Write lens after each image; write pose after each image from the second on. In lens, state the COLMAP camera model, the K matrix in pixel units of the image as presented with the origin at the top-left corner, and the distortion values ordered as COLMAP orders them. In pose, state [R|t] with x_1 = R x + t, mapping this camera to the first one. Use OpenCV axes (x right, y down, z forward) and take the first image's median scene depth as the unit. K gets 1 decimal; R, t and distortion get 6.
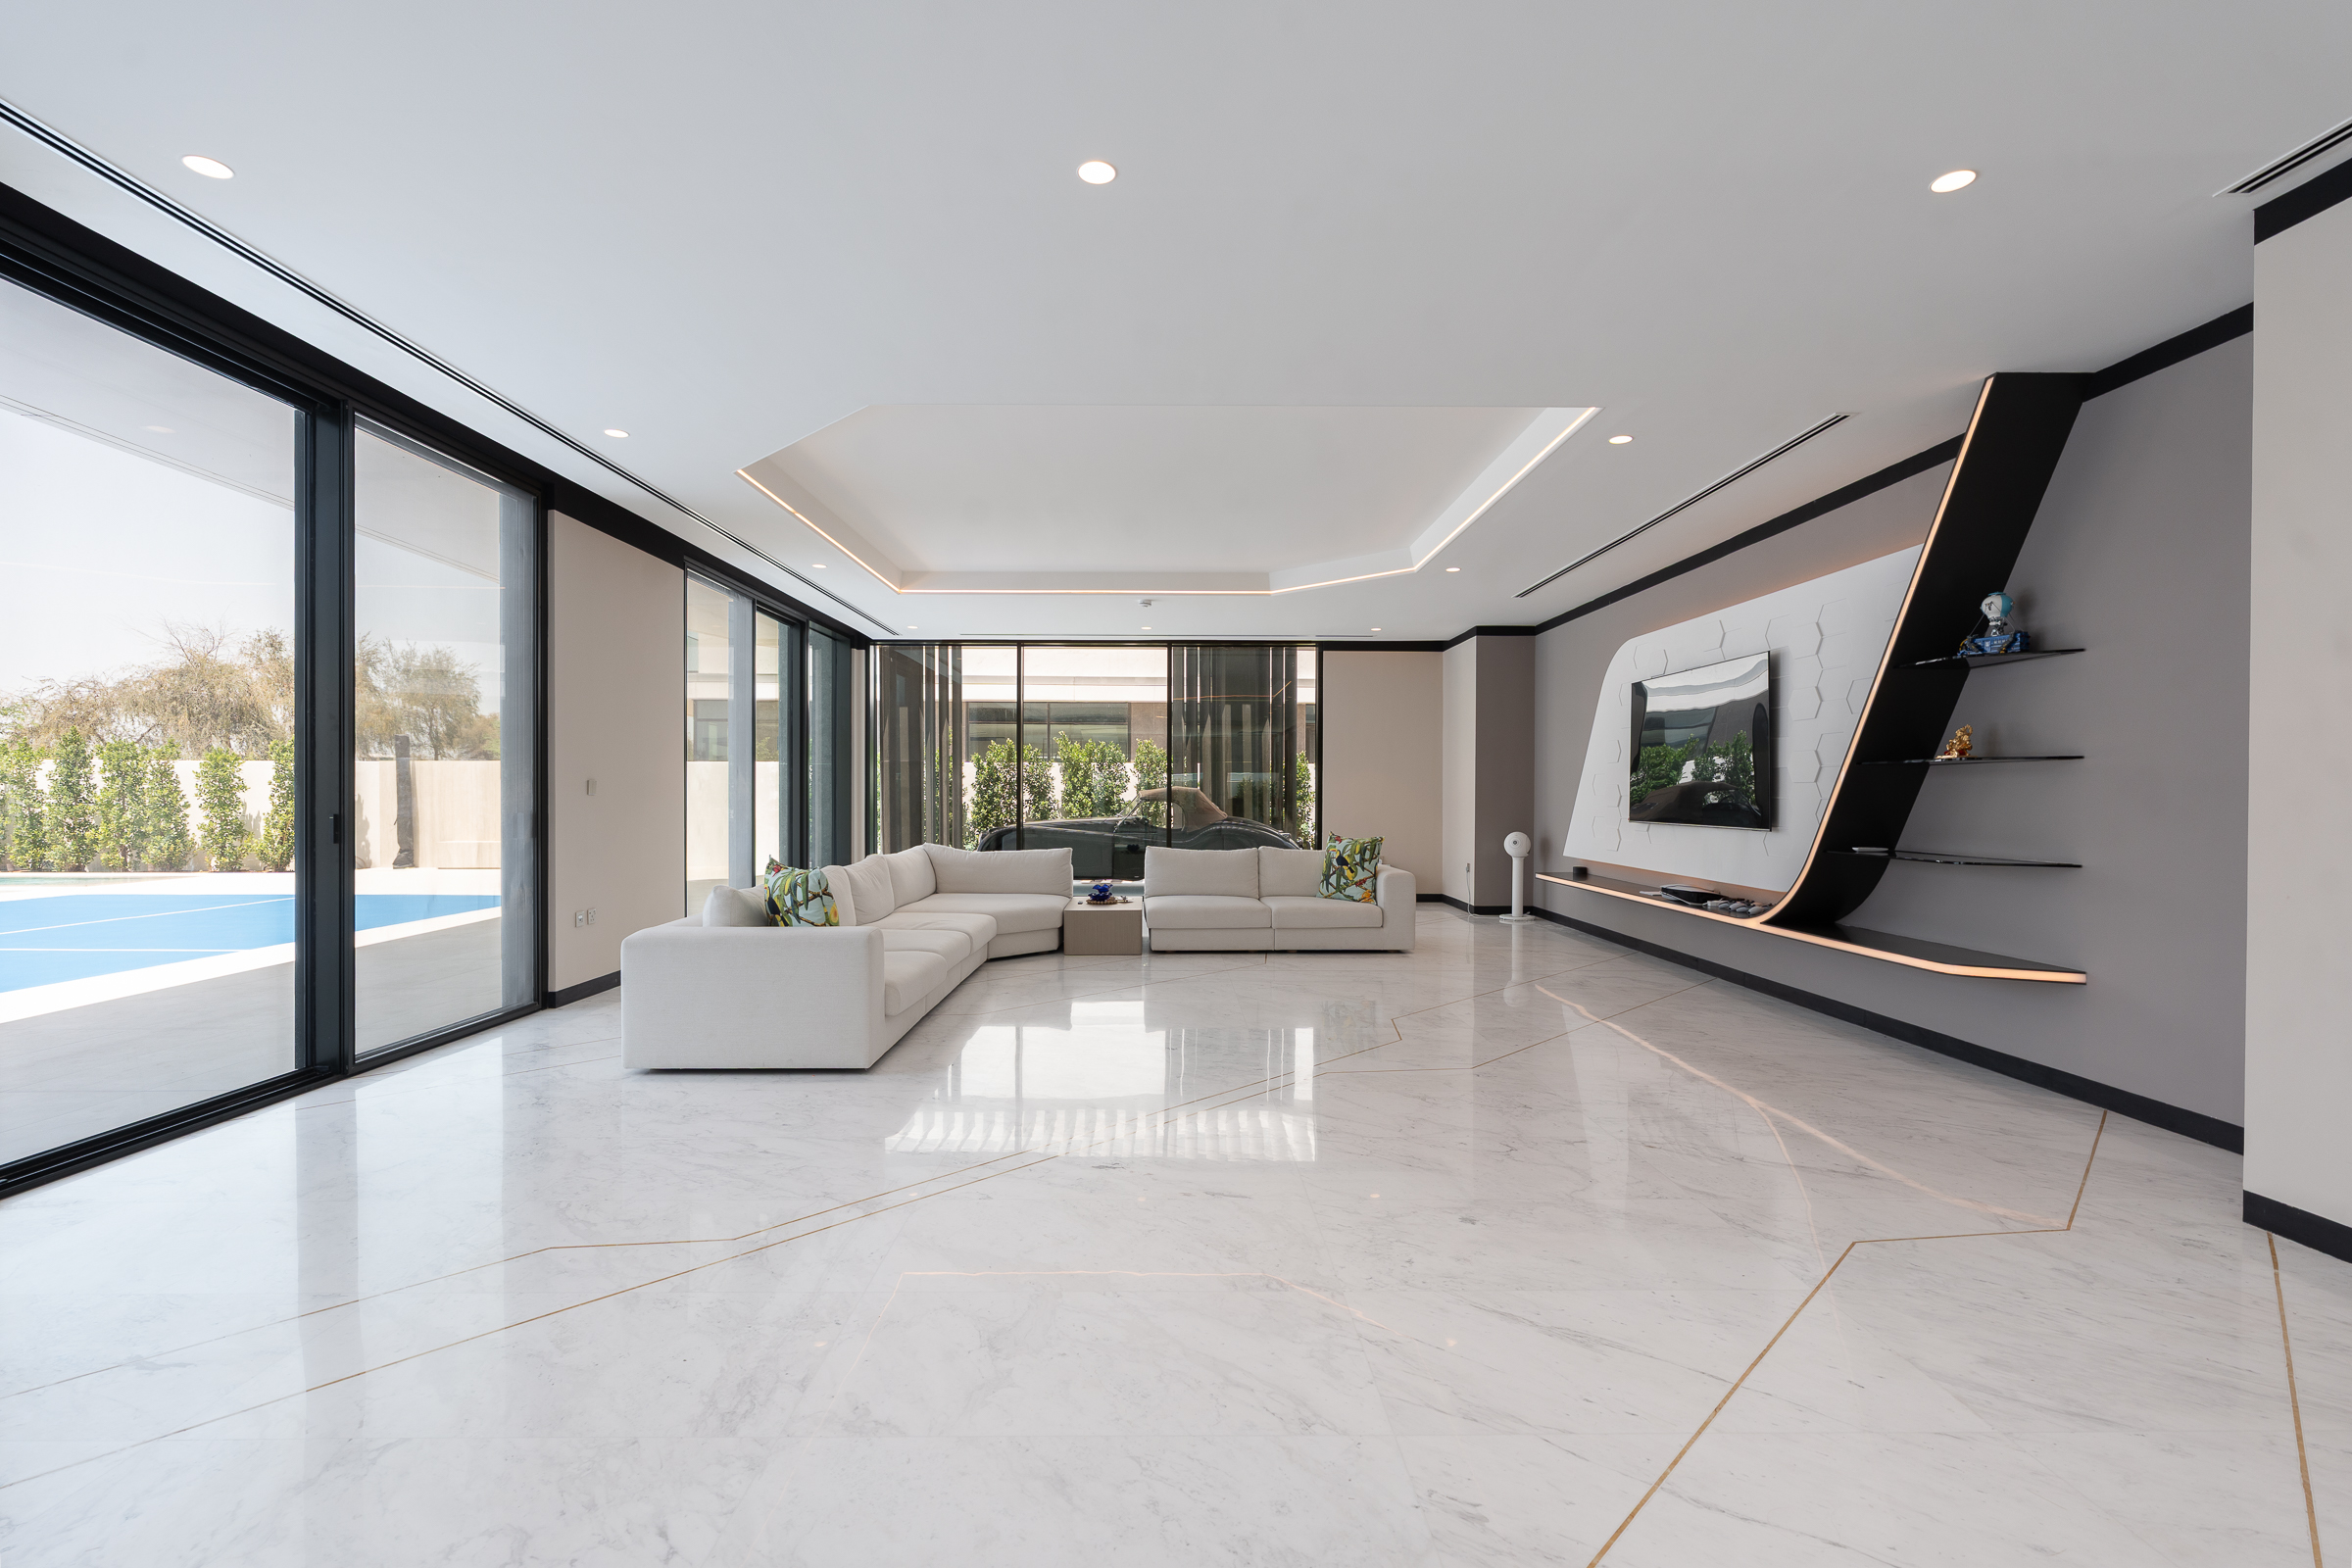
lens RADIAL K [[1043.6, 0, 1174.5], [0, 1043.6, 804.1], [0, 0, 1]] dist [0.002640, 0.000499]
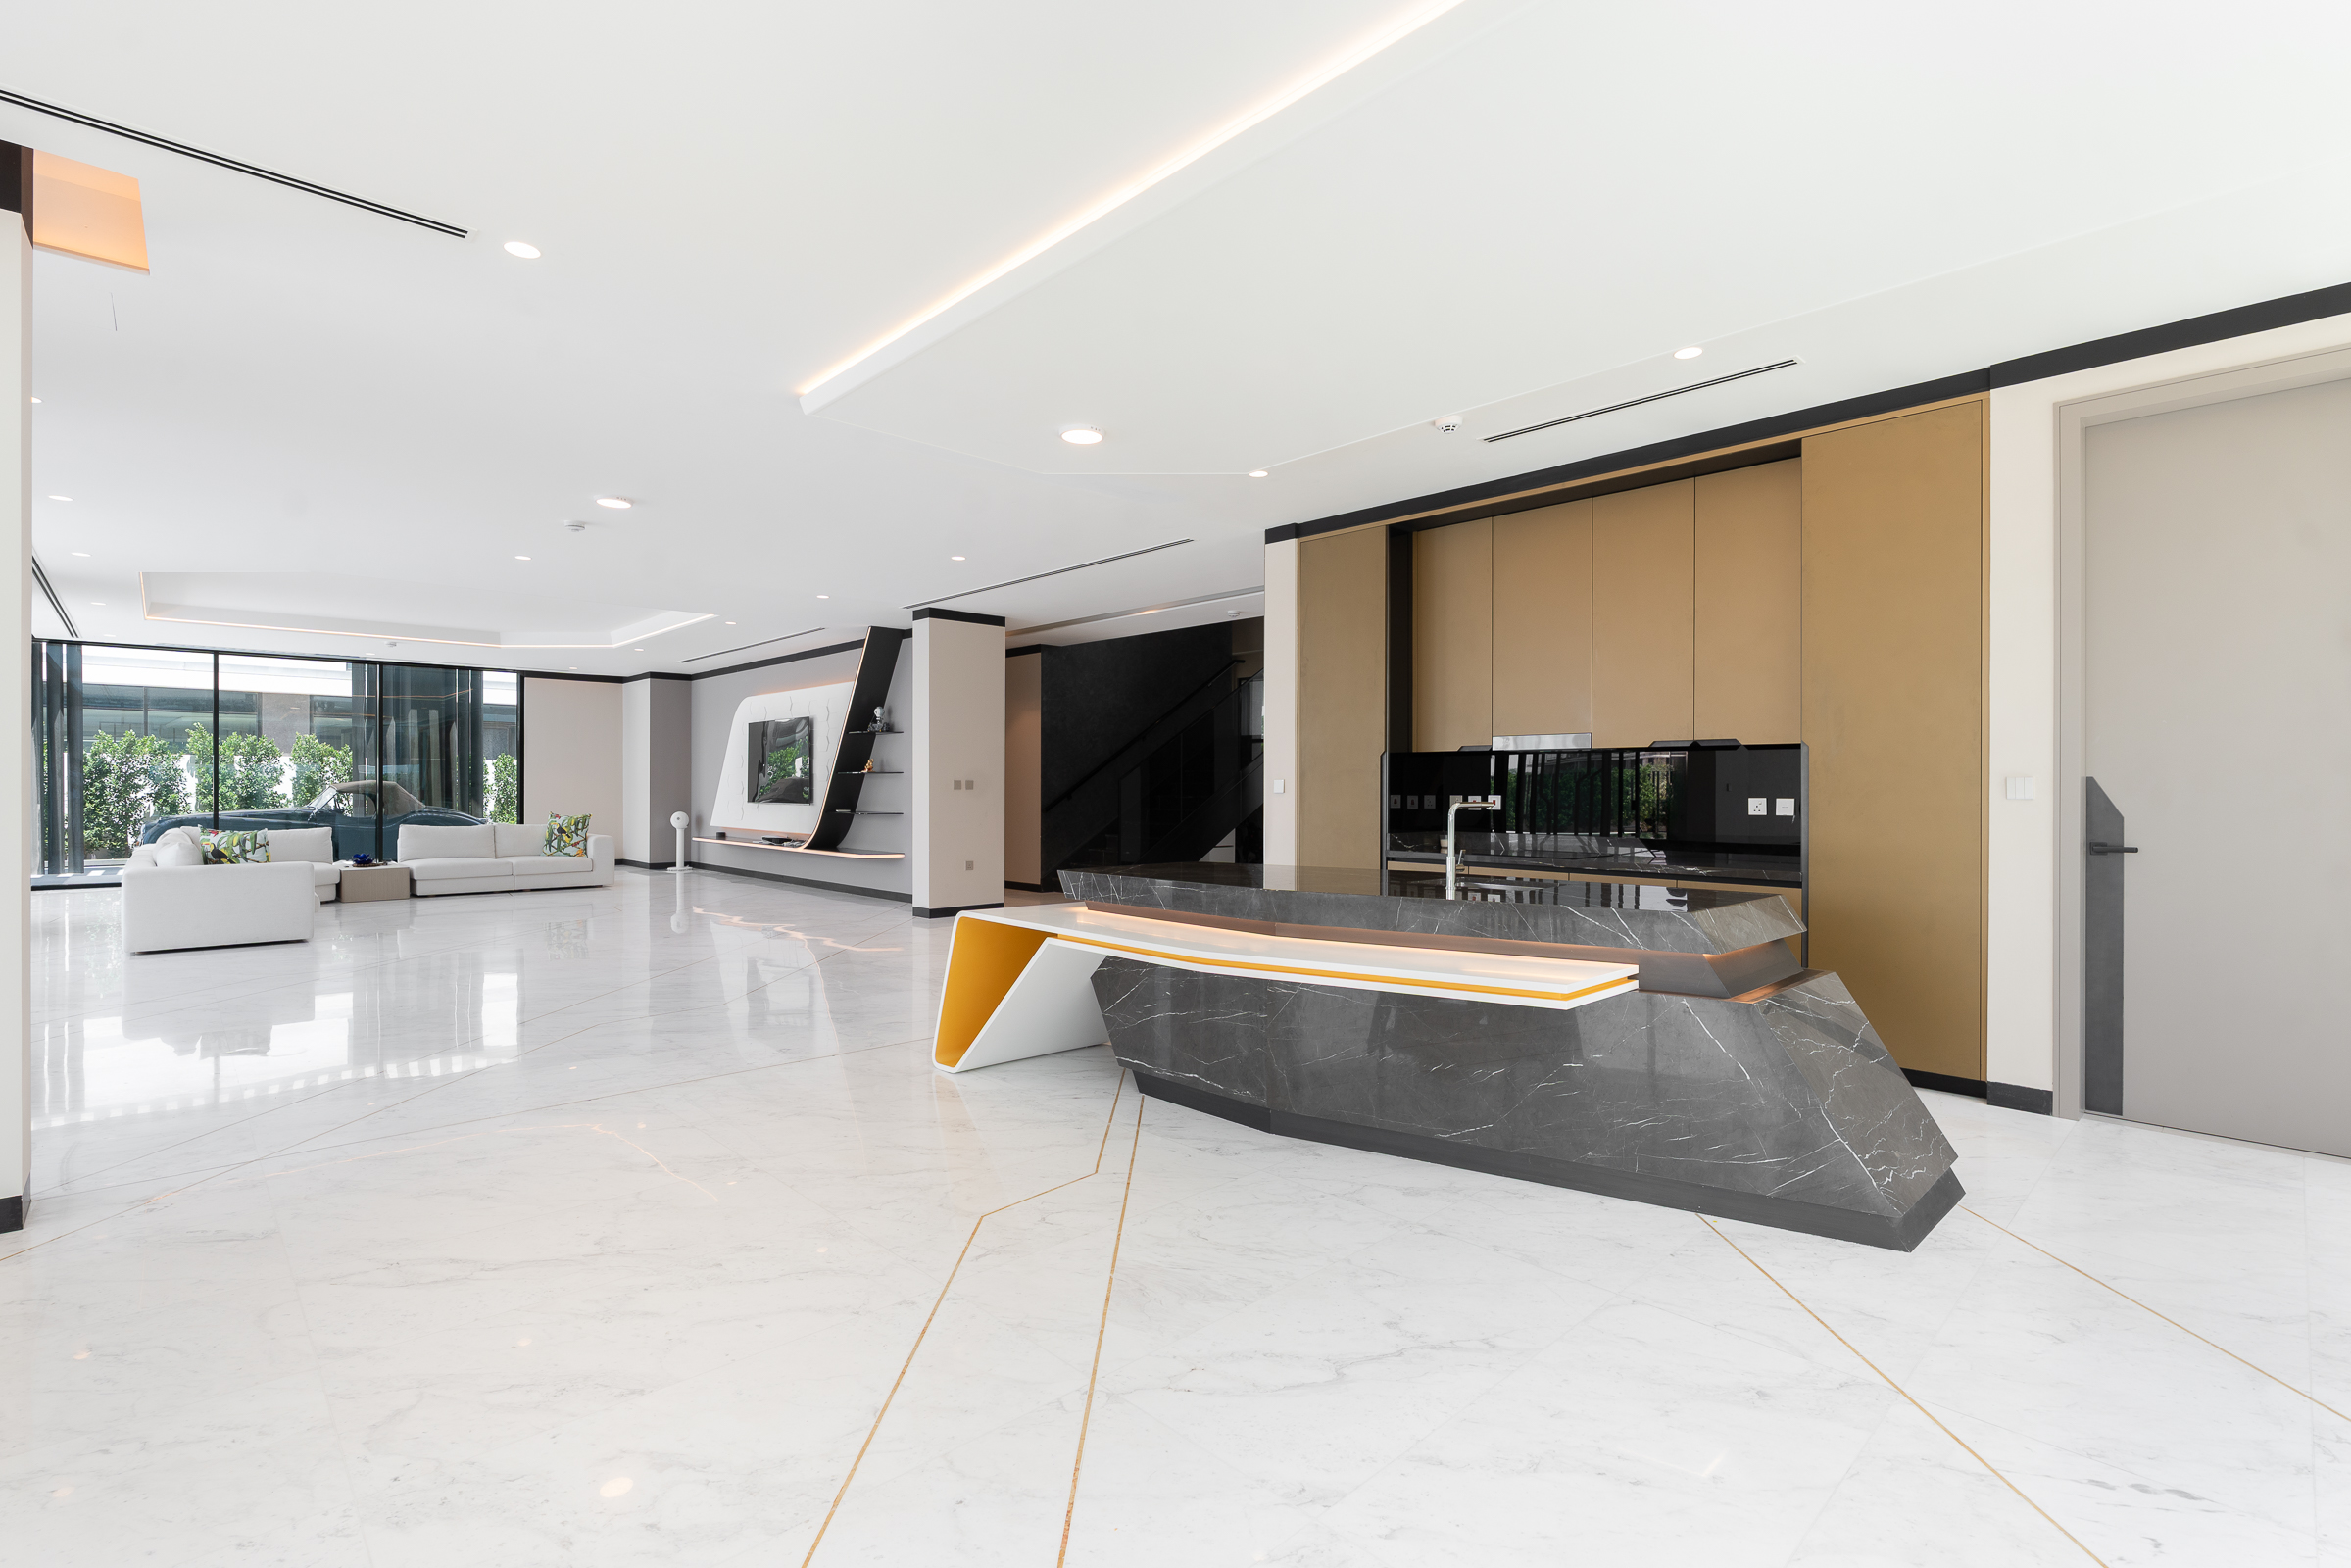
lens RADIAL K [[1079.4, 0, 1173.3], [0, 1079.4, 786.3], [0, 0, 1]] dist [-0.002543, 0.000032]
pose [[0.731166, -0.000322, 0.682200, -0.272427], [0.007277, 0.999947, -0.007327, 0.008149], [-0.682161, 0.010322, 0.731129, -0.798994]]
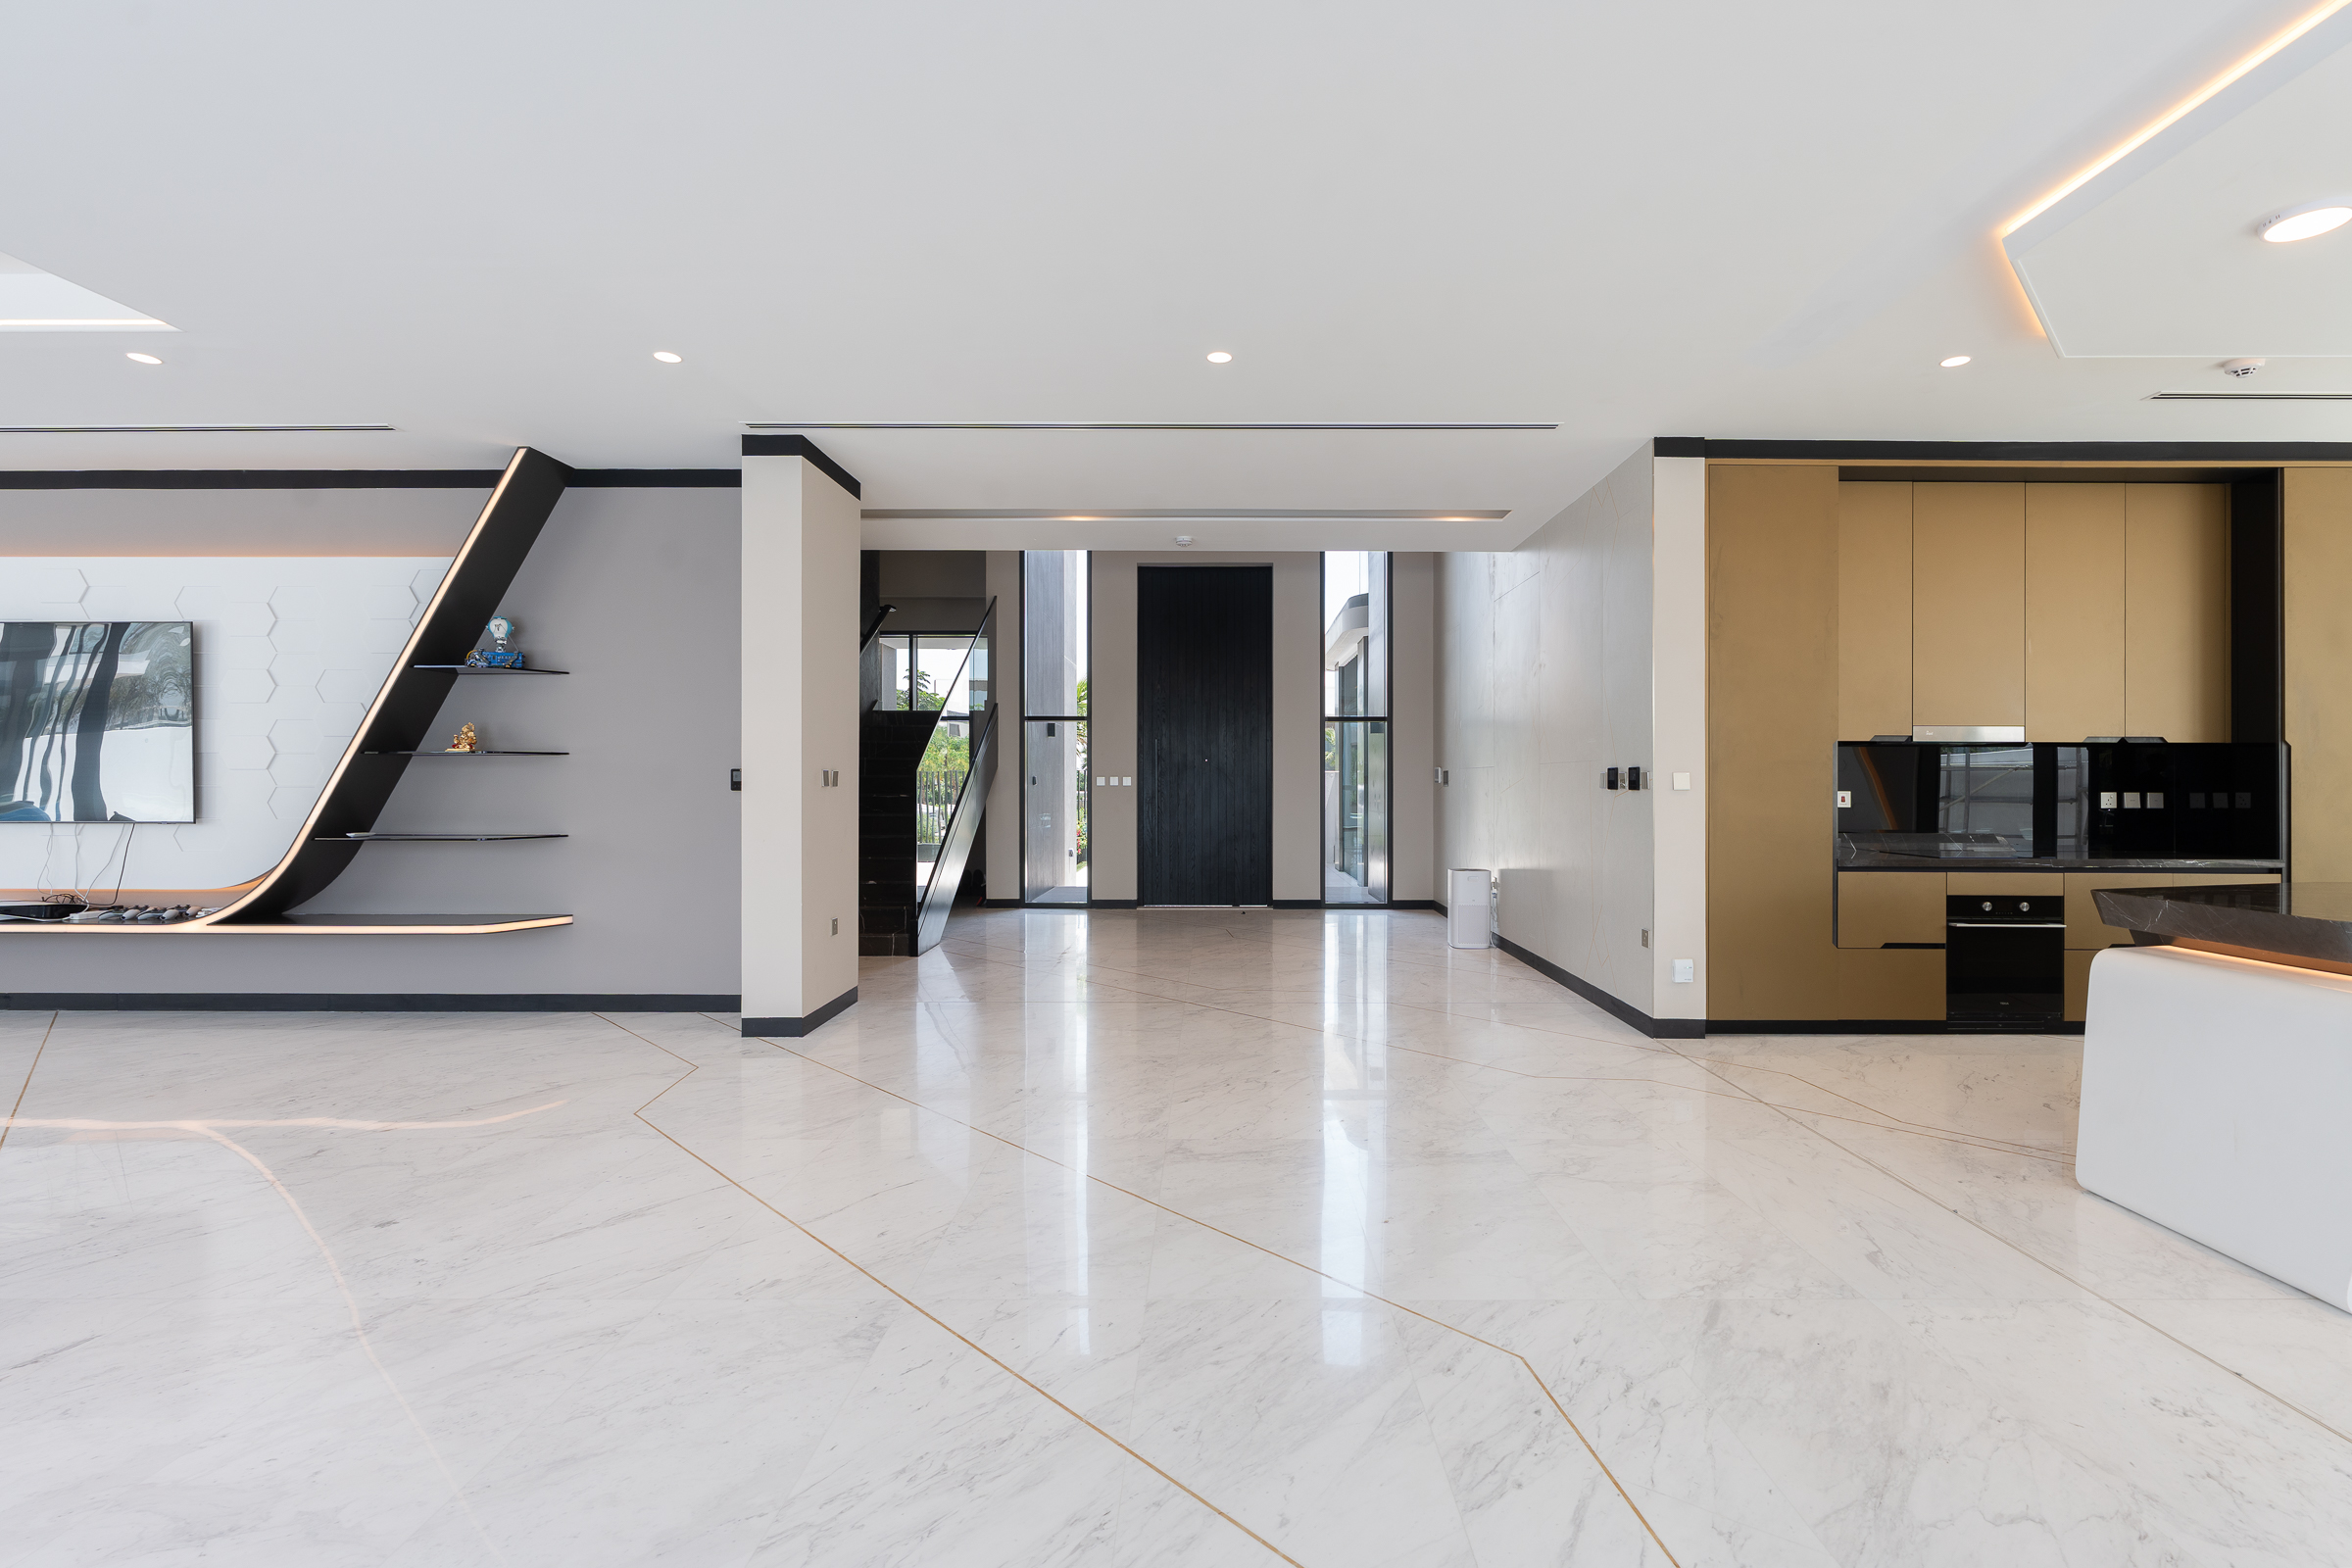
lens RADIAL K [[1093.7, 0, 1233.1], [0, 1093.7, 785.4], [0, 0, 1]] dist [-0.000825, 0.000156]
pose [[0.000497, -0.005093, 0.999987, -0.283285], [0.009983, 0.999937, 0.005088, -0.001644], [-0.999950, 0.009981, 0.000548, 0.082804]]
